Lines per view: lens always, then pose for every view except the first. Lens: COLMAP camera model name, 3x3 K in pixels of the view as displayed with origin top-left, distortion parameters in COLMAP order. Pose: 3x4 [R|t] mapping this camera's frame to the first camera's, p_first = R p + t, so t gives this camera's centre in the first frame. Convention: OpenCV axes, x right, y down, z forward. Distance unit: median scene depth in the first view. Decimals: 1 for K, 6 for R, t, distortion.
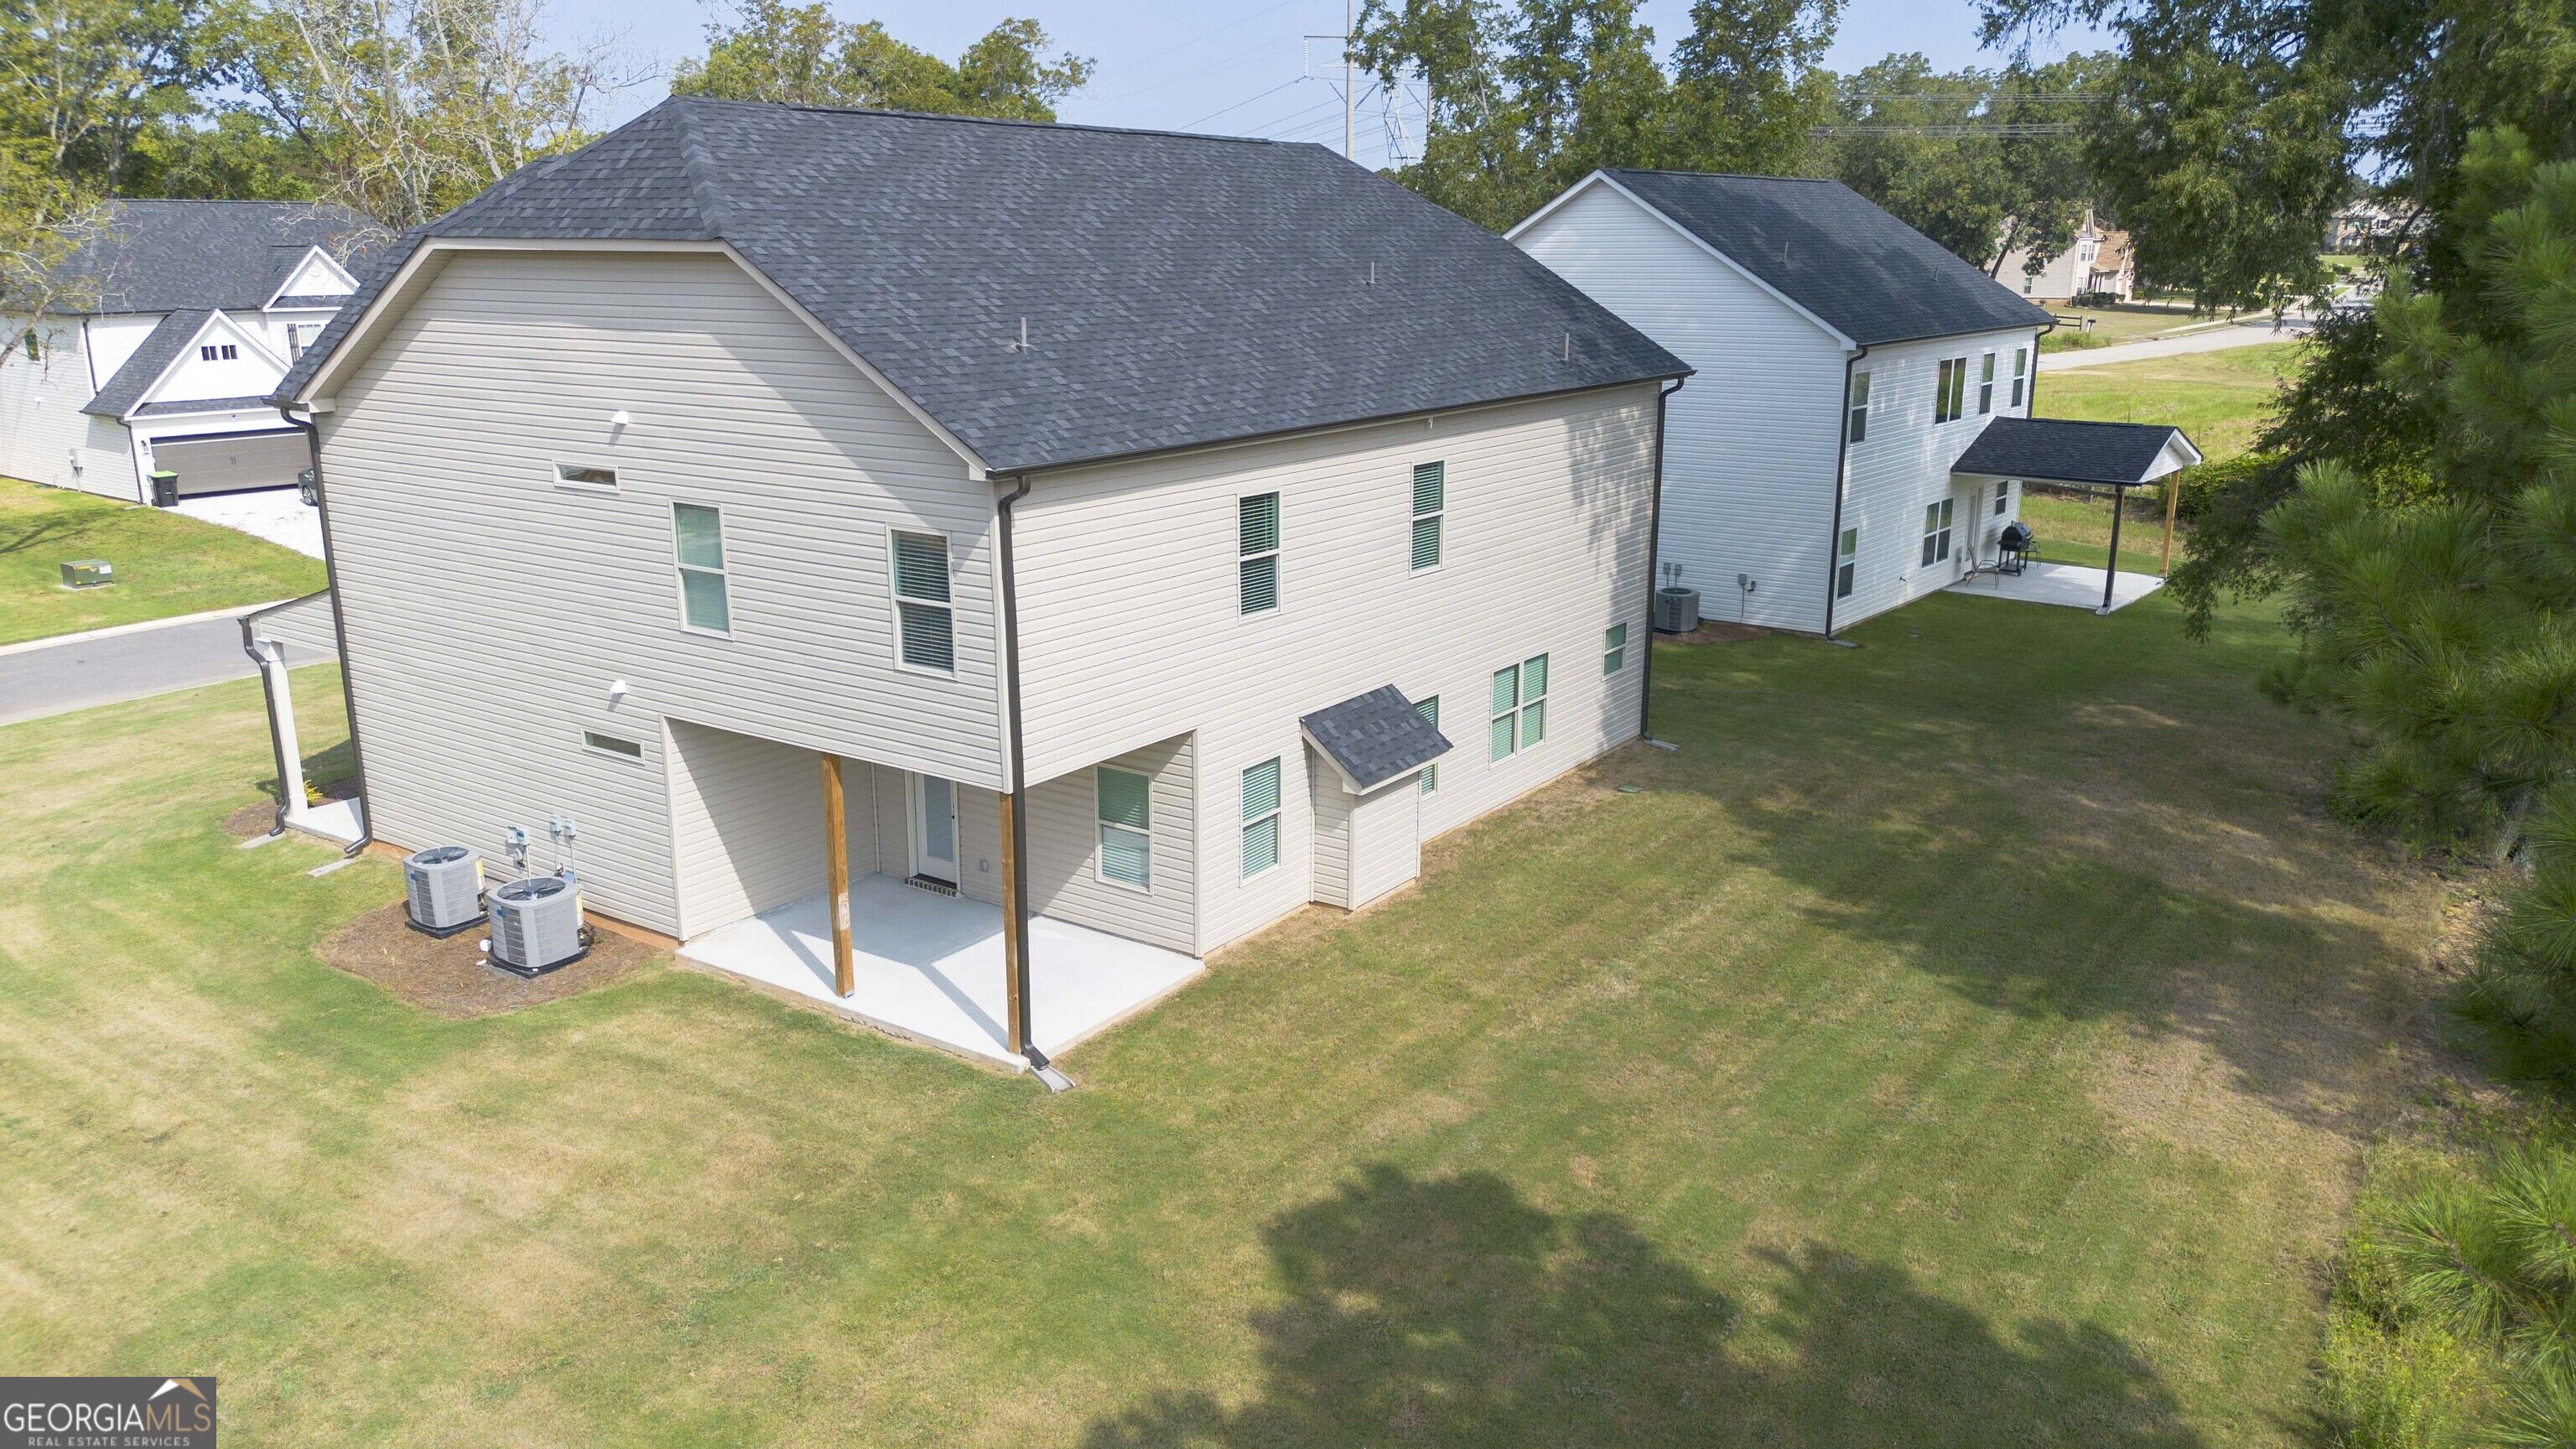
lens RADIAL K [[1813.1, 0, 1293.6], [0, 1813.1, 729.9], [0, 0, 1]] dist [0.089803, -0.110011]
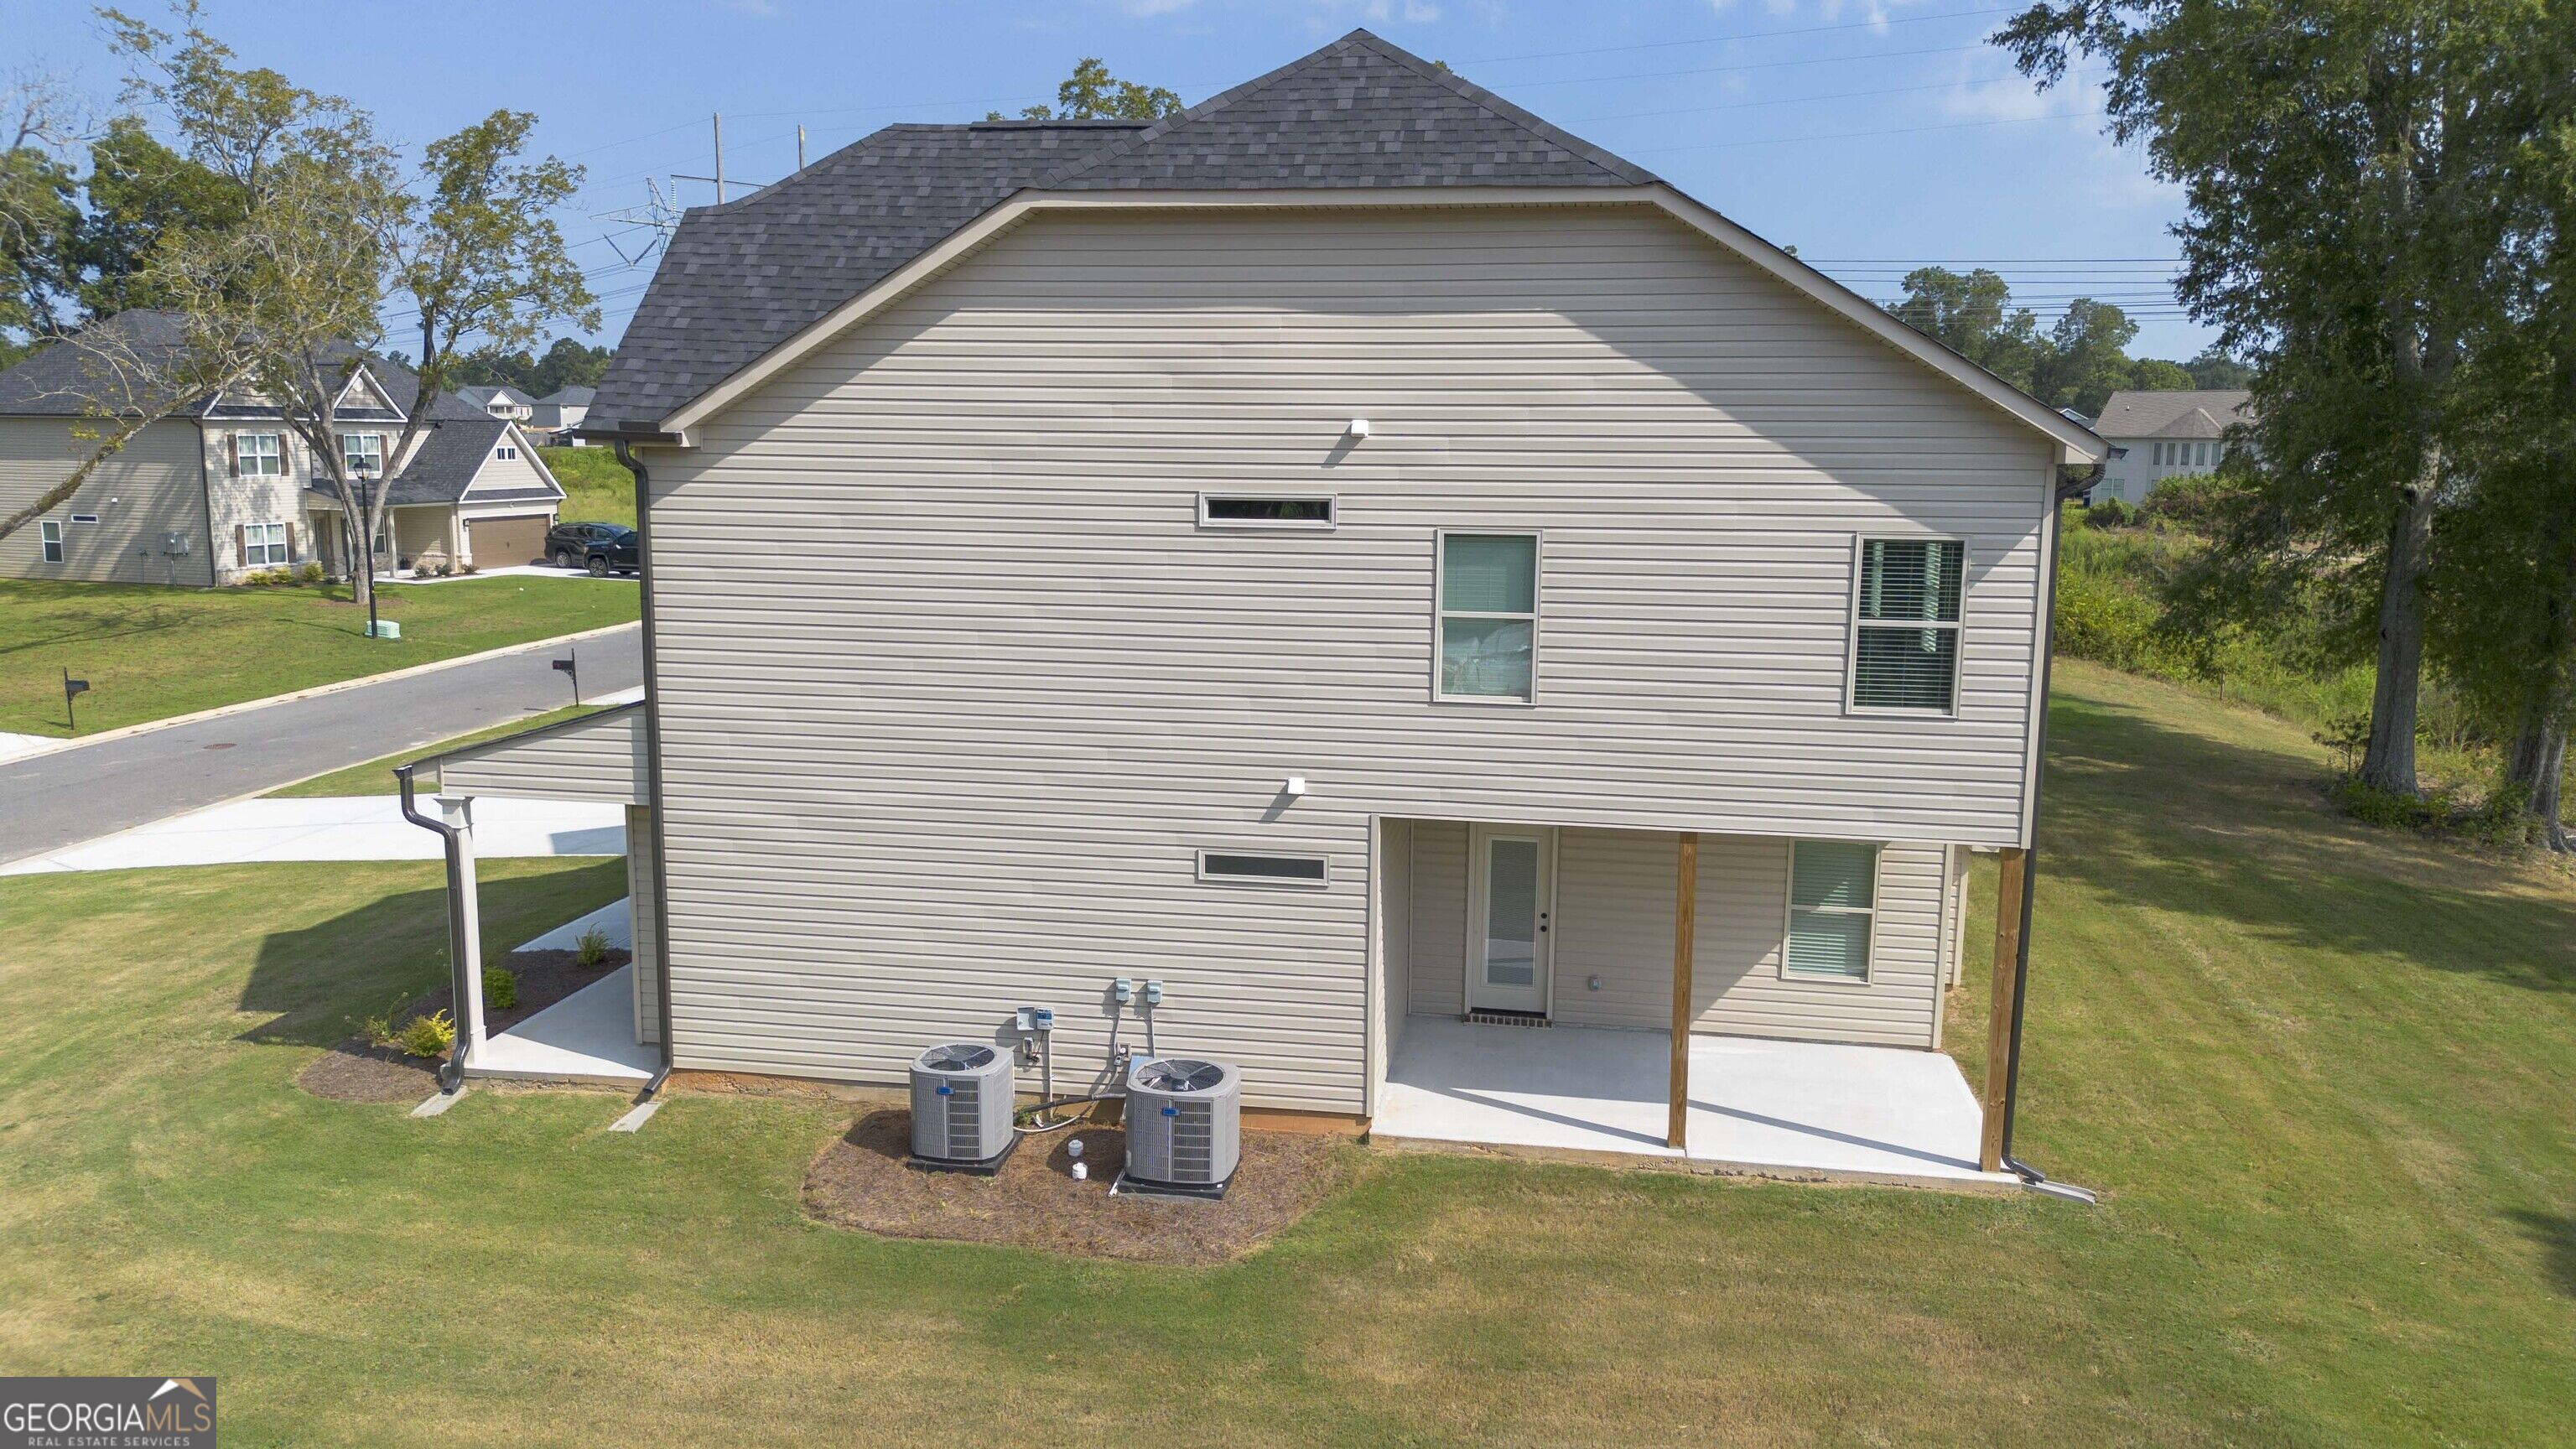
lens RADIAL K [[1813.1, 0, 1293.6], [0, 1813.1, 729.9], [0, 0, 1]] dist [0.089803, -0.110011]
pose [[0.899920, -0.058175, 0.432157, -0.711395], [0.098988, 0.992441, -0.072535, 0.007601], [-0.424670, 0.108055, 0.898877, 0.332602]]
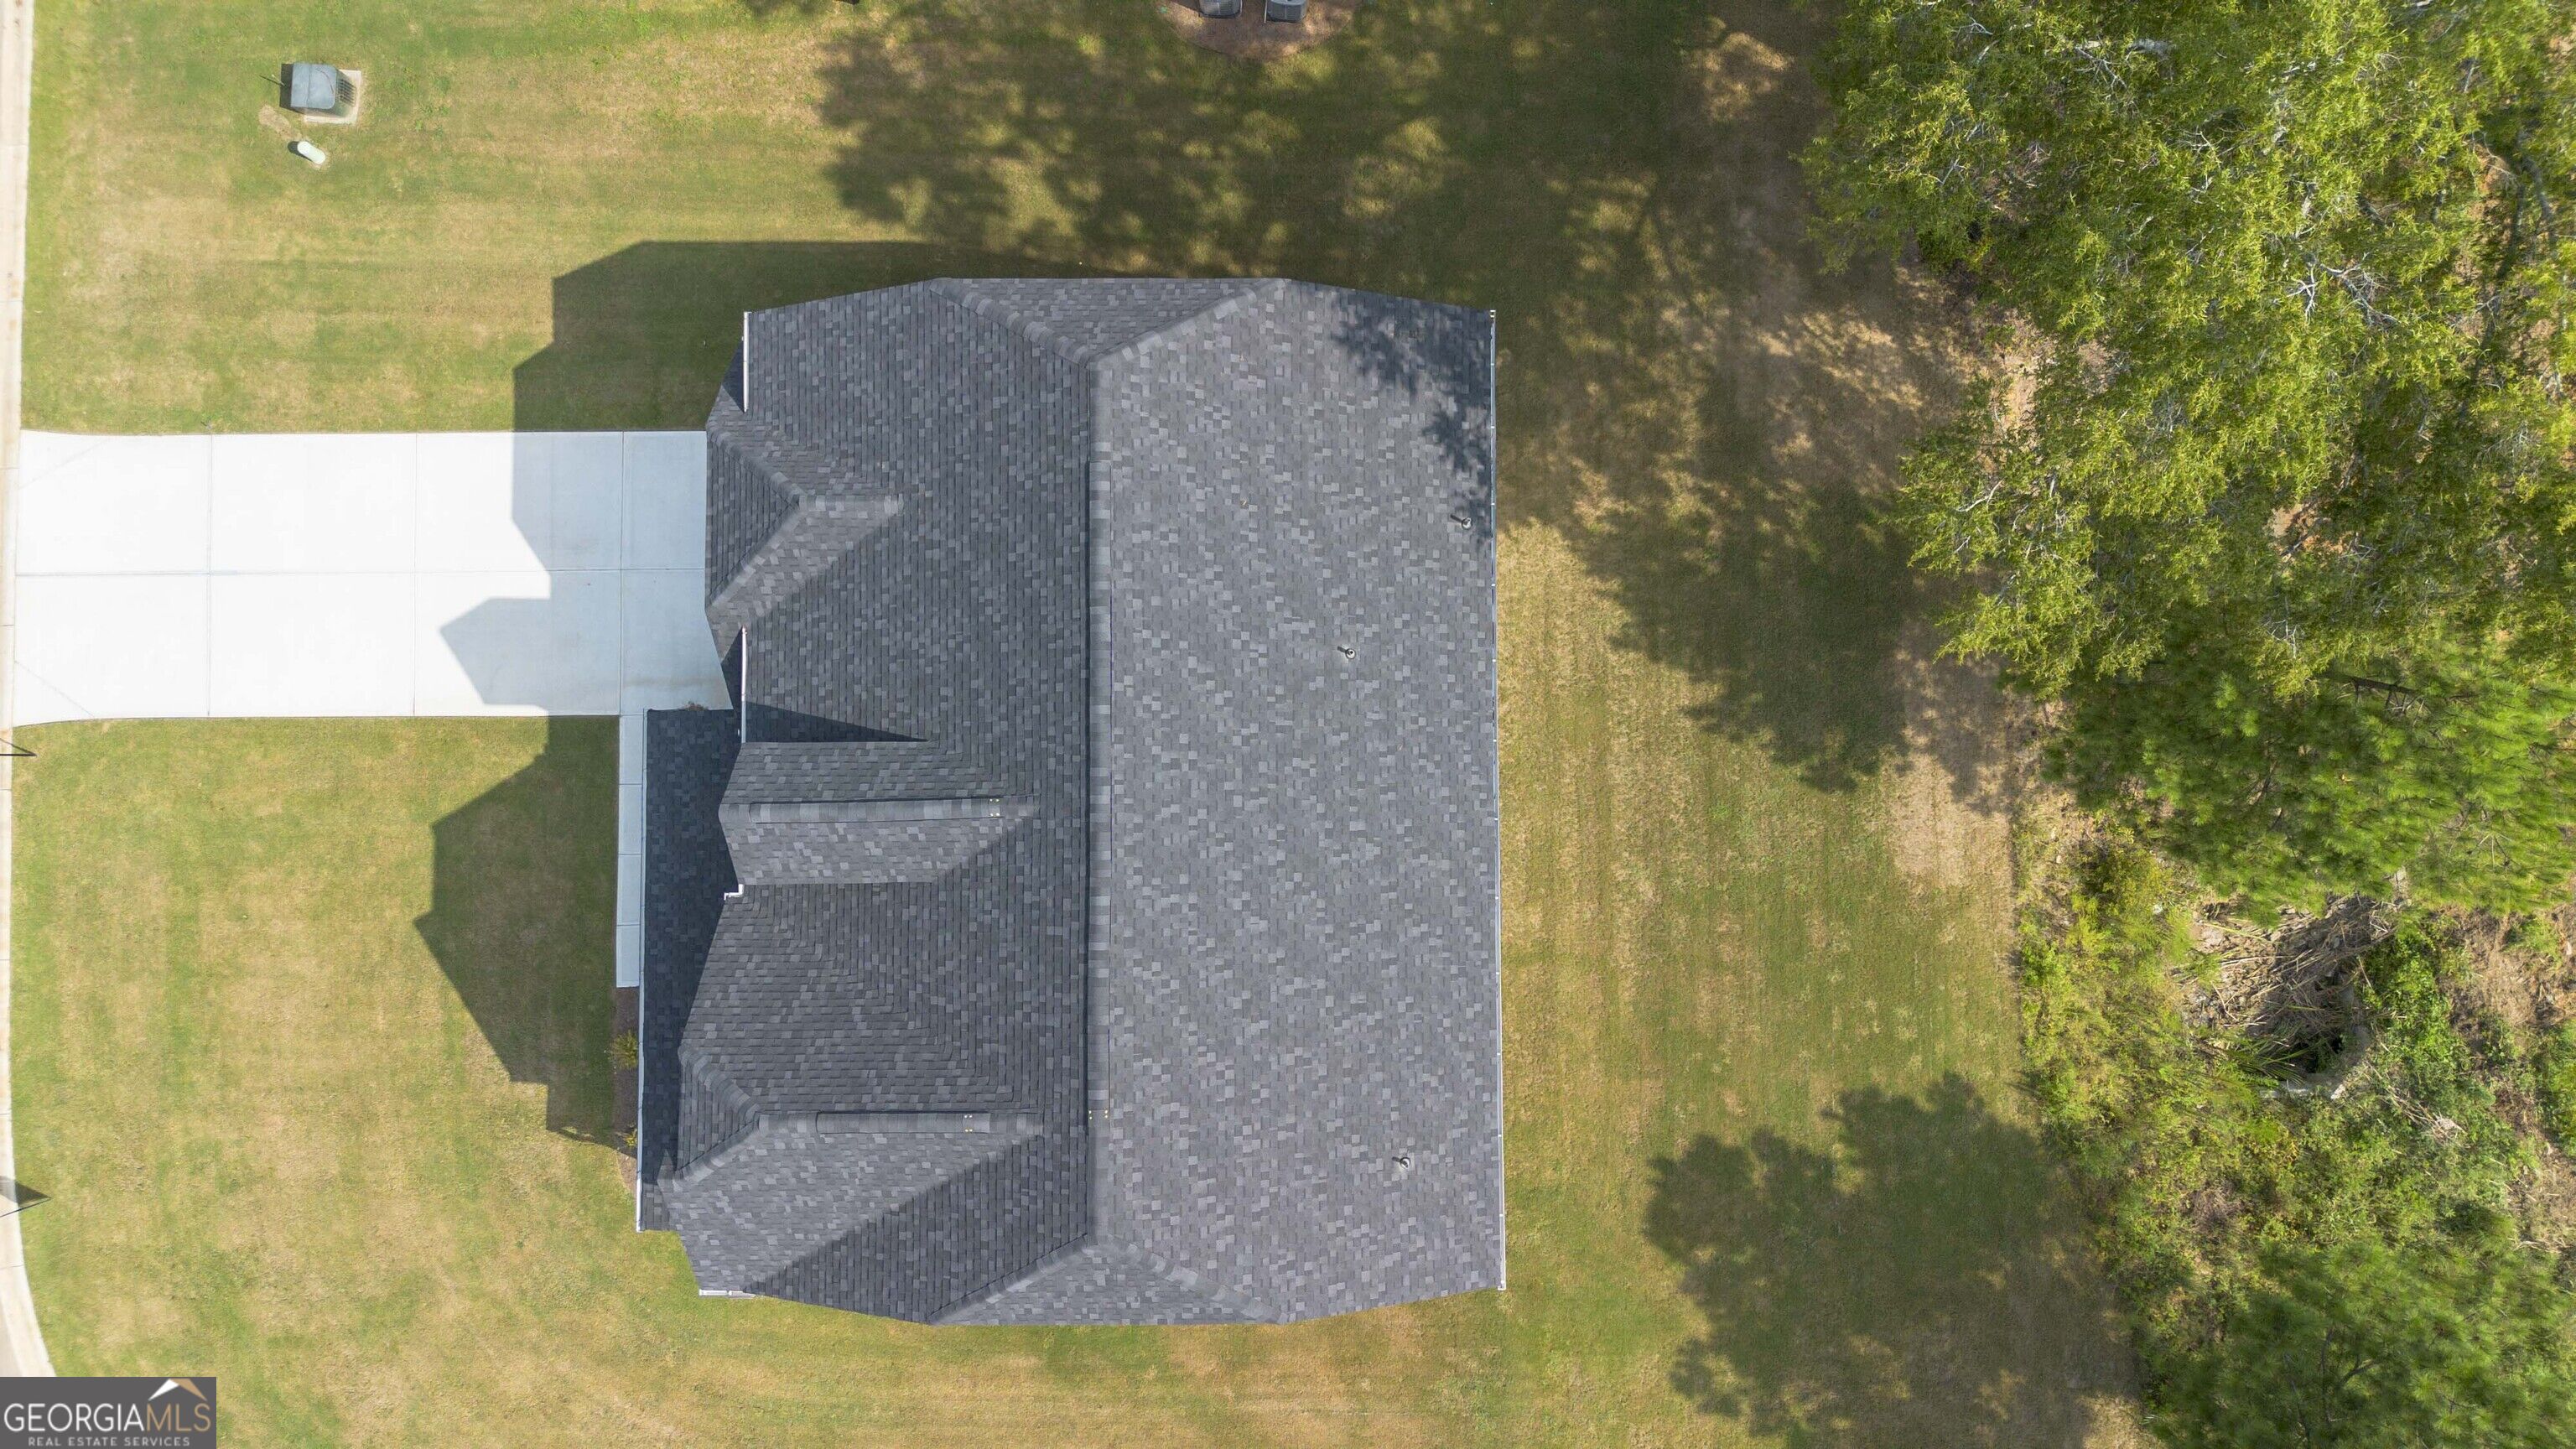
lens RADIAL K [[1813.1, 0, 1293.6], [0, 1813.1, 729.9], [0, 0, 1]] dist [0.089803, -0.110011]
pose [[0.815085, -0.578734, 0.026510, -0.052524], [0.144359, 0.247204, 0.958149, -1.611794], [-0.561067, -0.777146, 0.285038, 0.826505]]
